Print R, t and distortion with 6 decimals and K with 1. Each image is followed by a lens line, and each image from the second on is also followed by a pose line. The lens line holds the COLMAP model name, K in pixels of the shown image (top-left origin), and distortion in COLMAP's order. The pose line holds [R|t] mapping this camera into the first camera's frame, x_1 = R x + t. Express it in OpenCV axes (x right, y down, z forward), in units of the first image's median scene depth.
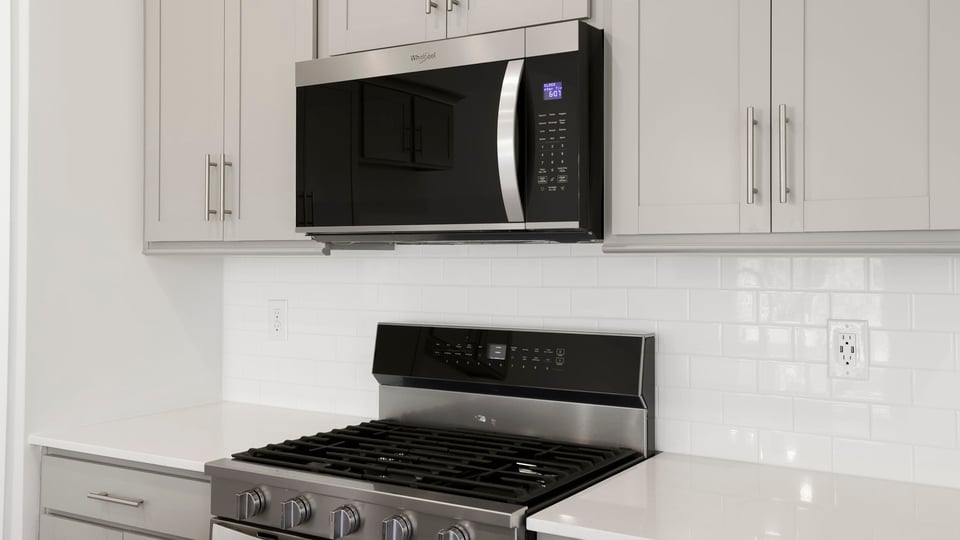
lens RADIAL K [[945.3, 0, 462.3], [0, 945.3, 235.4], [0, 0, 1]] dist [0.054354, 0.001125]
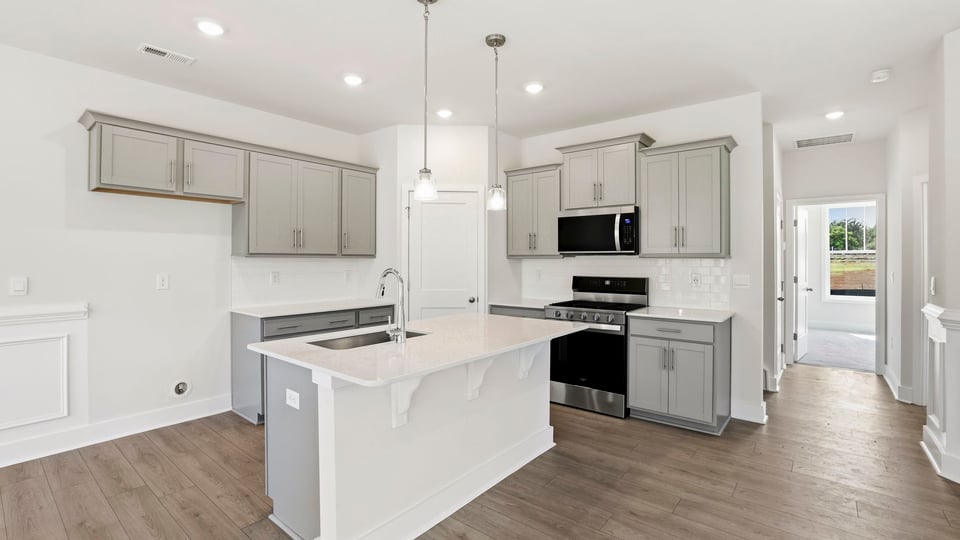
lens RADIAL K [[433.6, 0, 469.0], [0, 433.6, 260.9], [0, 0, 1]] dist [-0.044950, 0.017137]
pose [[0.992335, -0.001003, -0.123569, -0.356801], [0.004505, 0.999596, 0.028065, -0.025052], [0.123491, -0.028407, 0.991939, -0.995047]]
